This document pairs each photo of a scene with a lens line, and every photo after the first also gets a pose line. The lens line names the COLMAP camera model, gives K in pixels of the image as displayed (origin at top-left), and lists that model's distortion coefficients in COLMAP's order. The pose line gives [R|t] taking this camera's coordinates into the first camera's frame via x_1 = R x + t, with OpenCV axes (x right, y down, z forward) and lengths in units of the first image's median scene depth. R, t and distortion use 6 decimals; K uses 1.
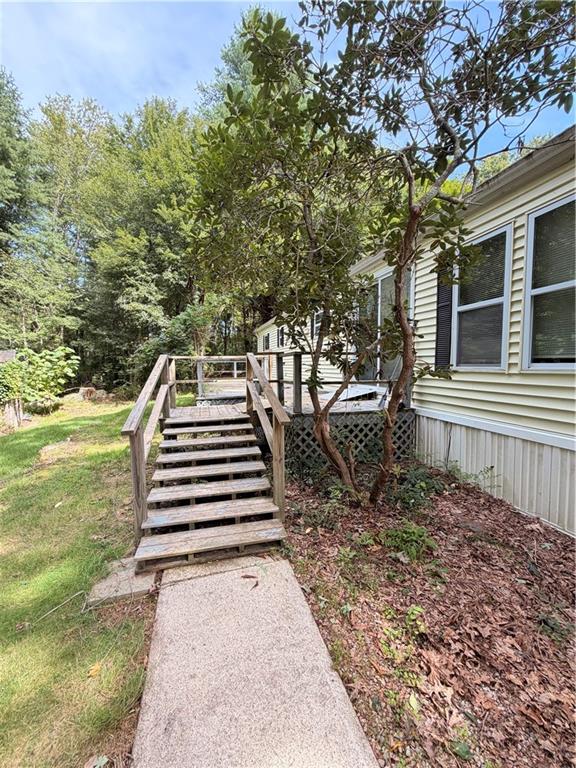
lens RADIAL K [[303.1, 0, 287.9], [0, 303.1, 383.0], [0, 0, 1]] dist [-0.006383, -0.000938]
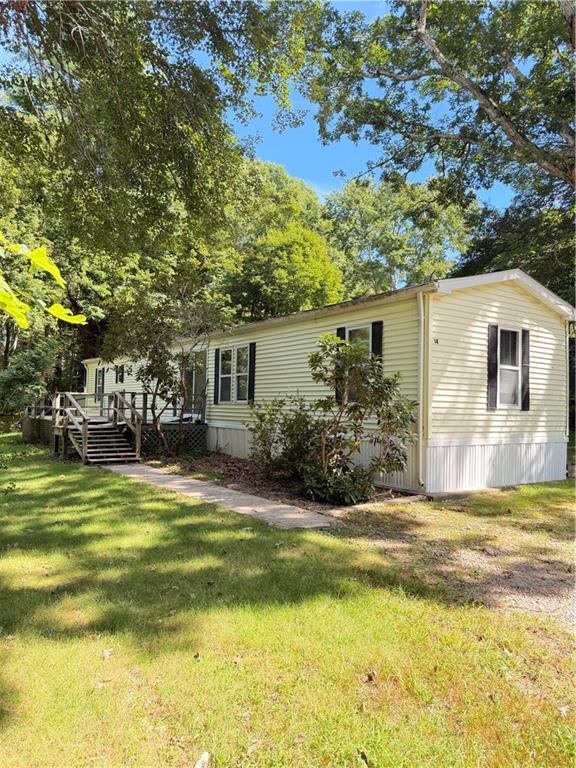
lens RADIAL K [[536.9, 0, 289.5], [0, 536.9, 383.2], [0, 0, 1]] dist [-0.001487, -0.000388]
pose [[0.943707, 0.038060, 0.328586, -0.258571], [-0.003458, 0.994440, -0.105252, 0.222962], [-0.330765, 0.098190, 0.938591, -2.882895]]
